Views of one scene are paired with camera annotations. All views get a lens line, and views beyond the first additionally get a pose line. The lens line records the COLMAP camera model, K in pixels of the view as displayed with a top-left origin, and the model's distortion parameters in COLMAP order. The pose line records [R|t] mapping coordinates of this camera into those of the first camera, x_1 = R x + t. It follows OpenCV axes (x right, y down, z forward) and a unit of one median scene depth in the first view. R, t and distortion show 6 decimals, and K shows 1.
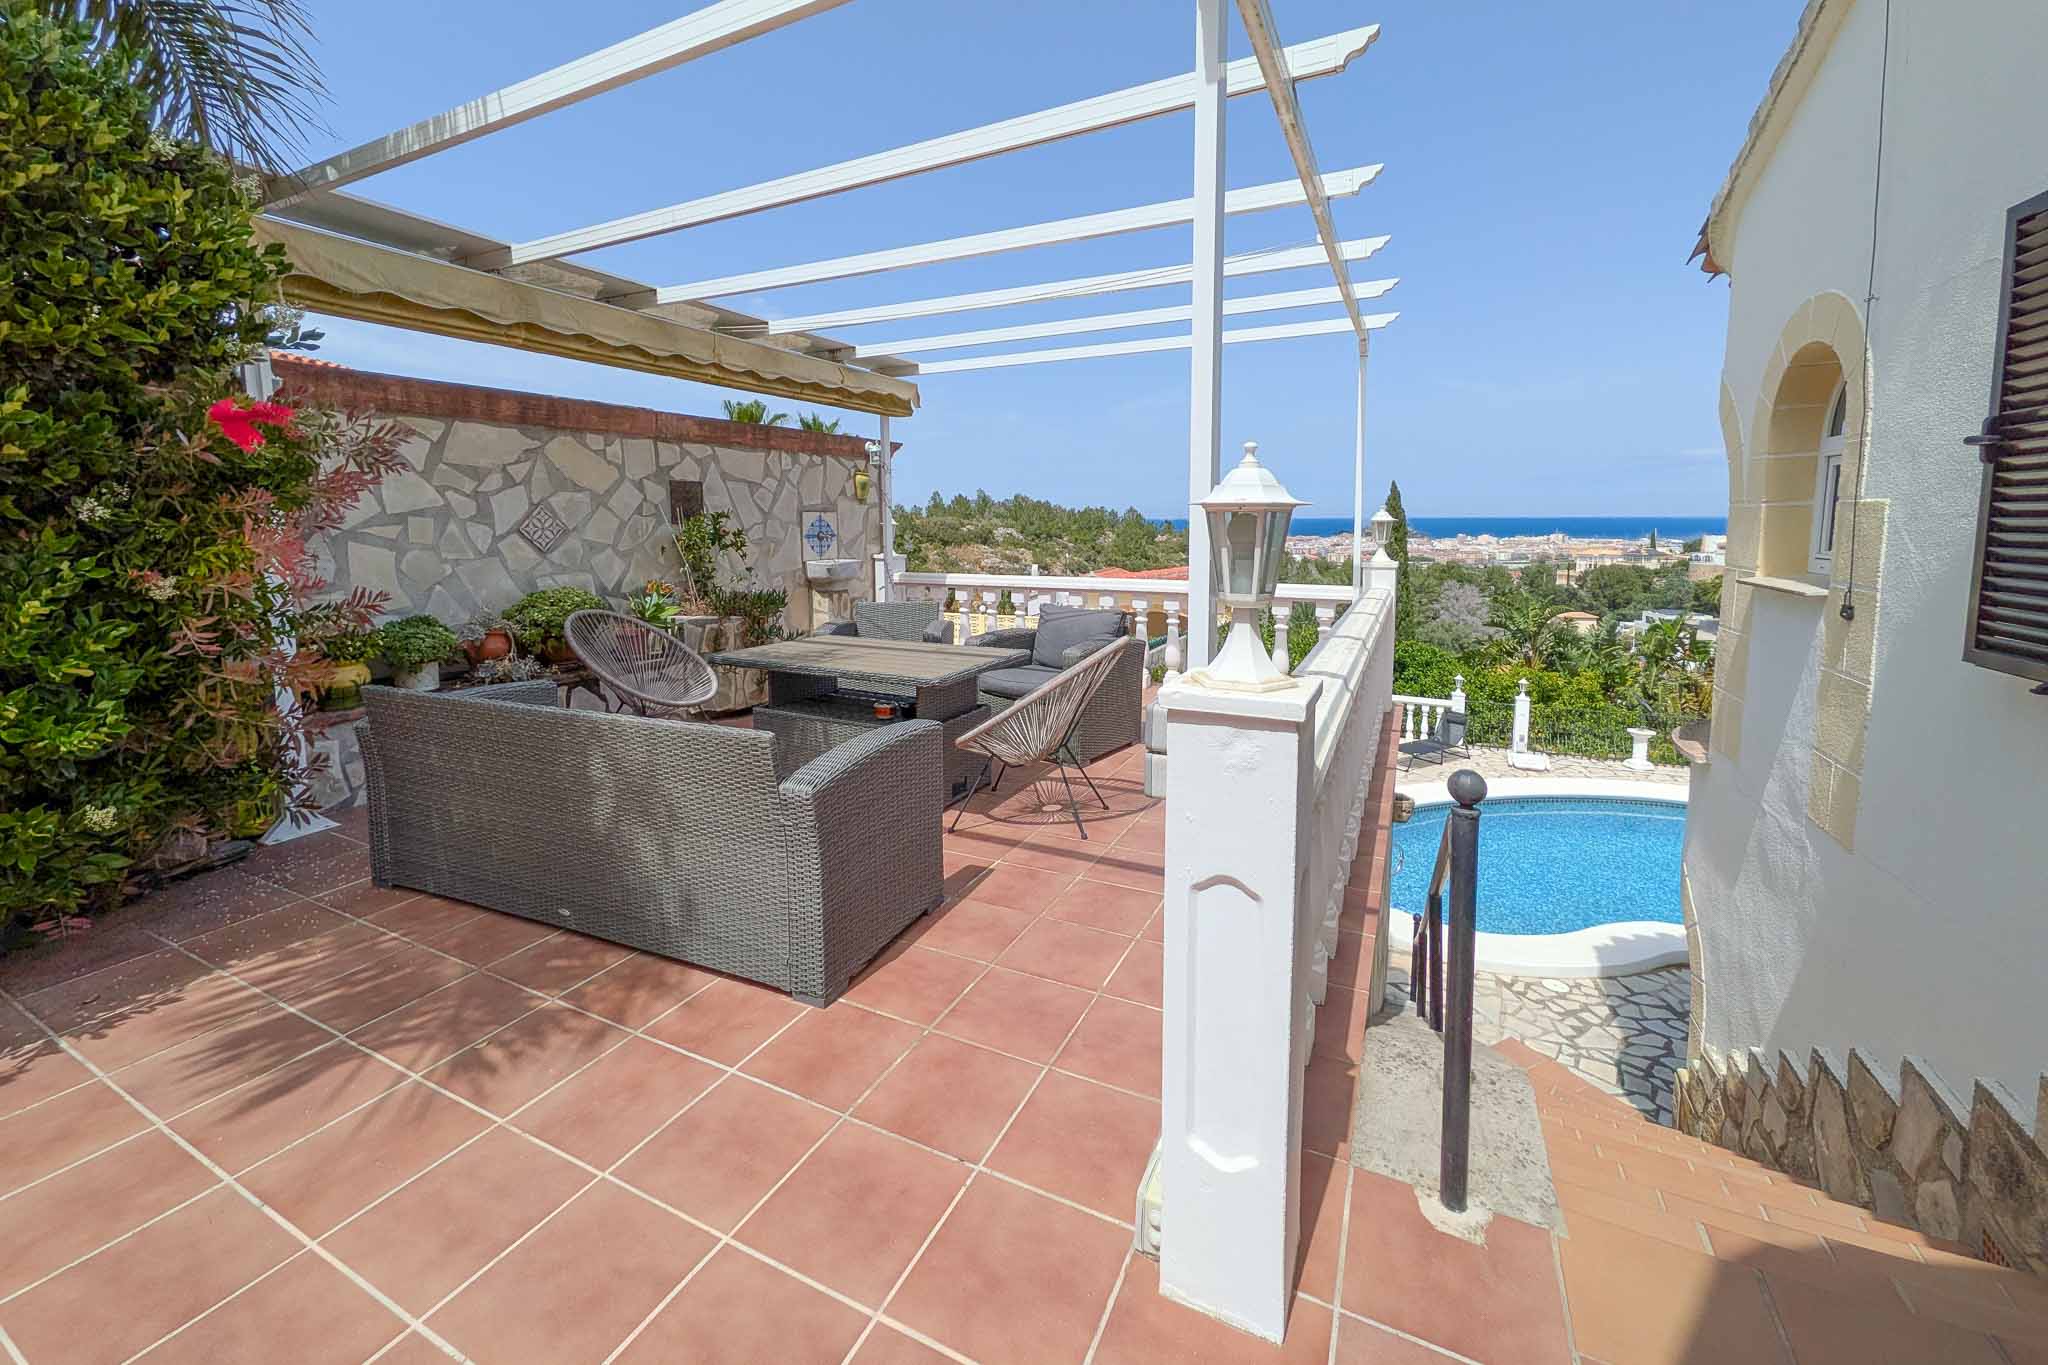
lens RADIAL K [[804.3, 0, 1048.6], [0, 804.3, 586.3], [0, 0, 1]] dist [0.001481, 0.001732]
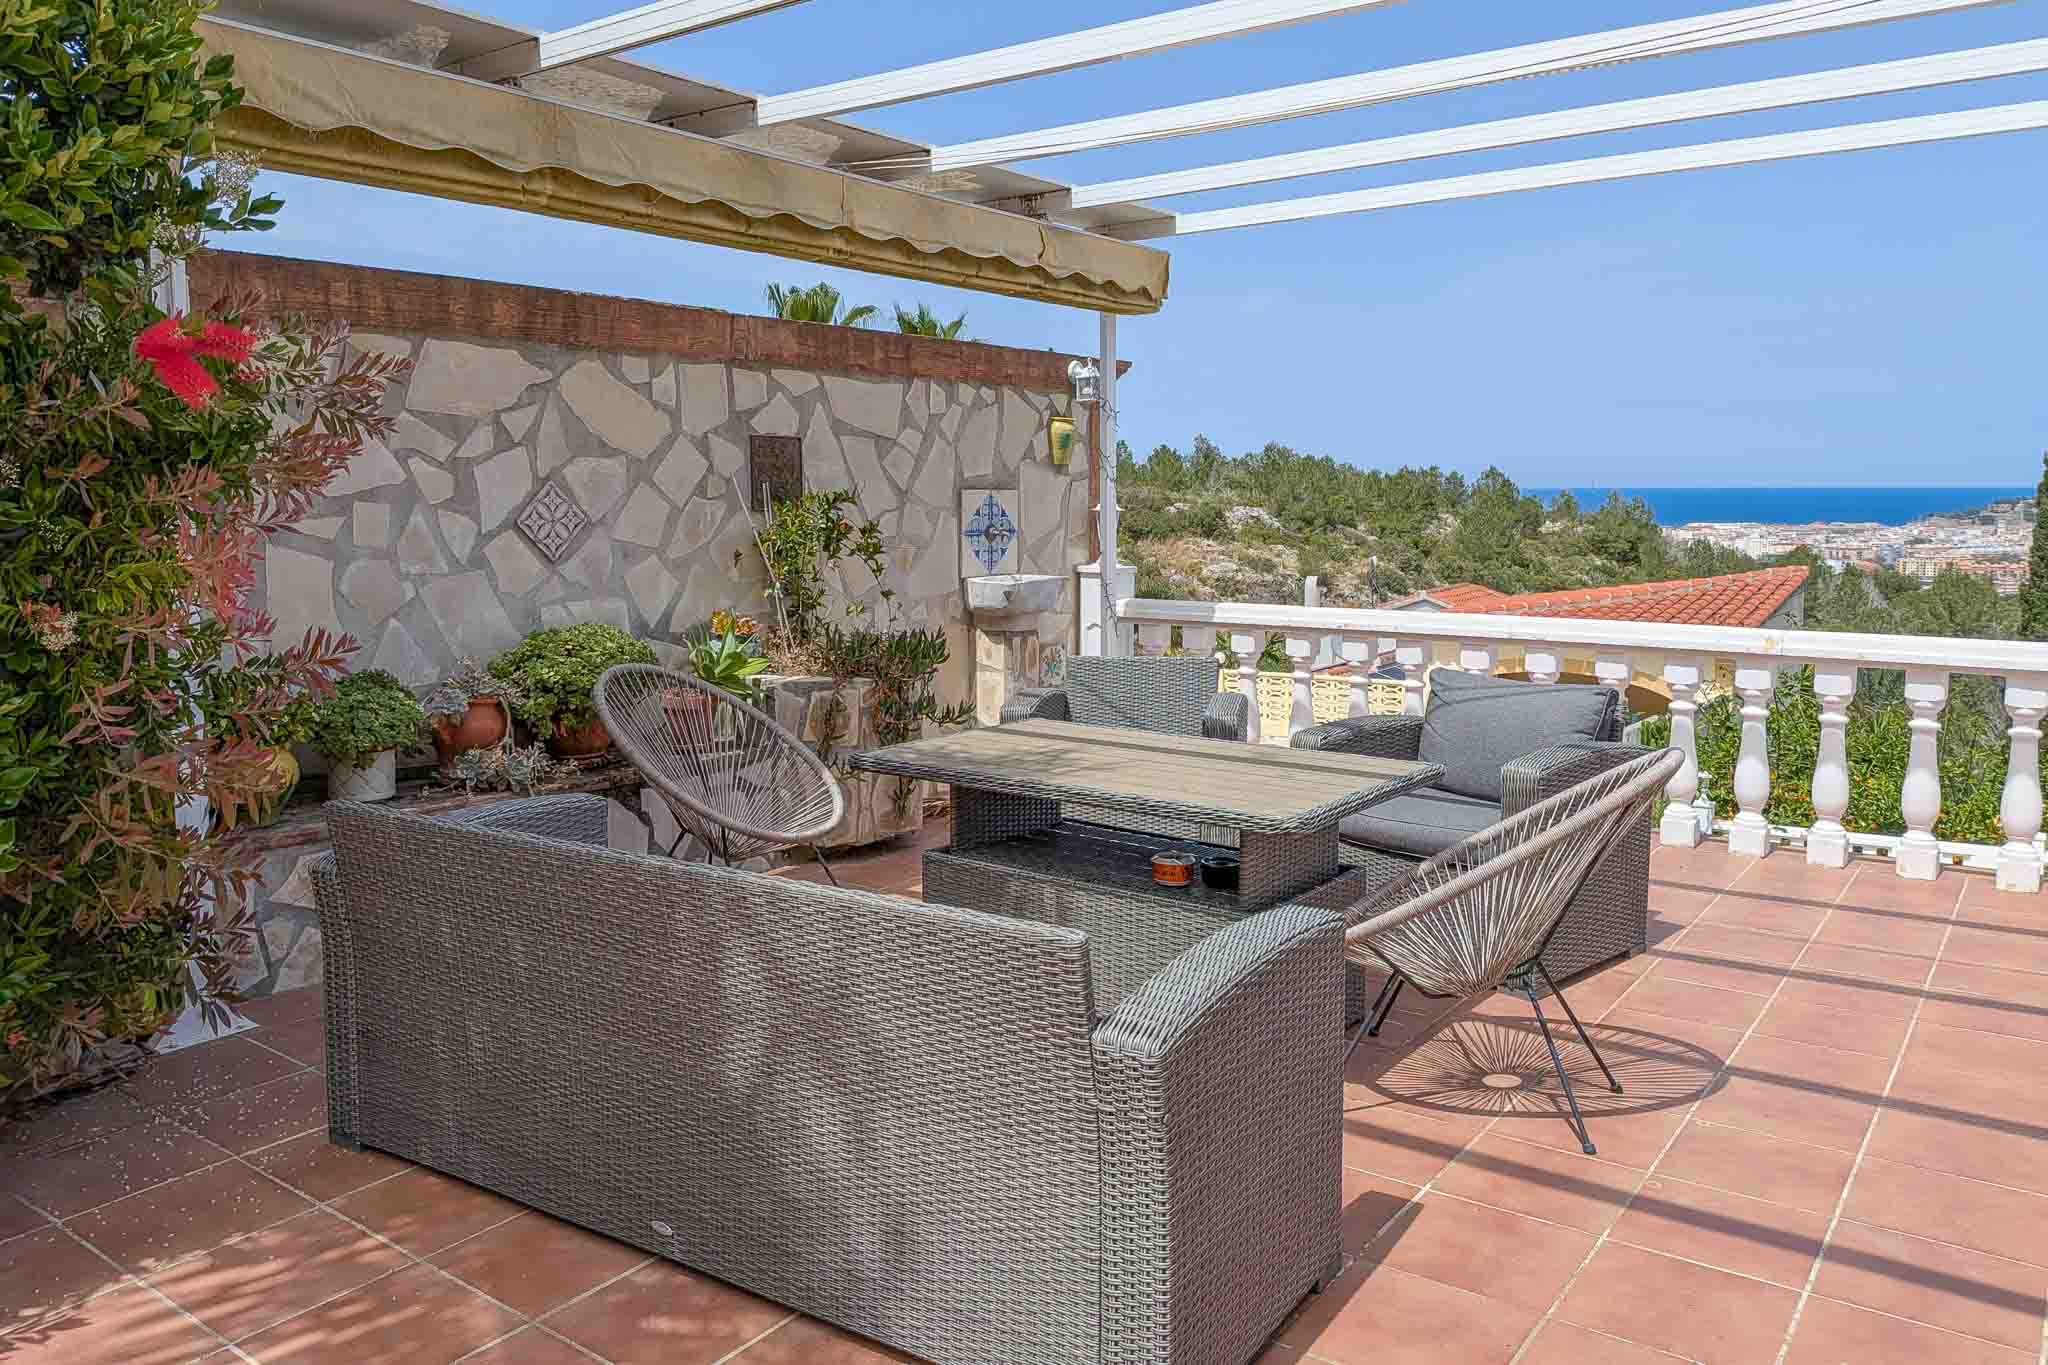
lens RADIAL K [[1480.3, 0, 1059.3], [0, 1480.3, 584.9], [0, 0, 1]] dist [0.034971, -0.044684]
pose [[0.984000, 0.011220, -0.177817, -0.109870], [-0.014683, 0.999727, -0.018169, -0.016056], [0.177564, 0.020489, 0.983896, 0.022016]]
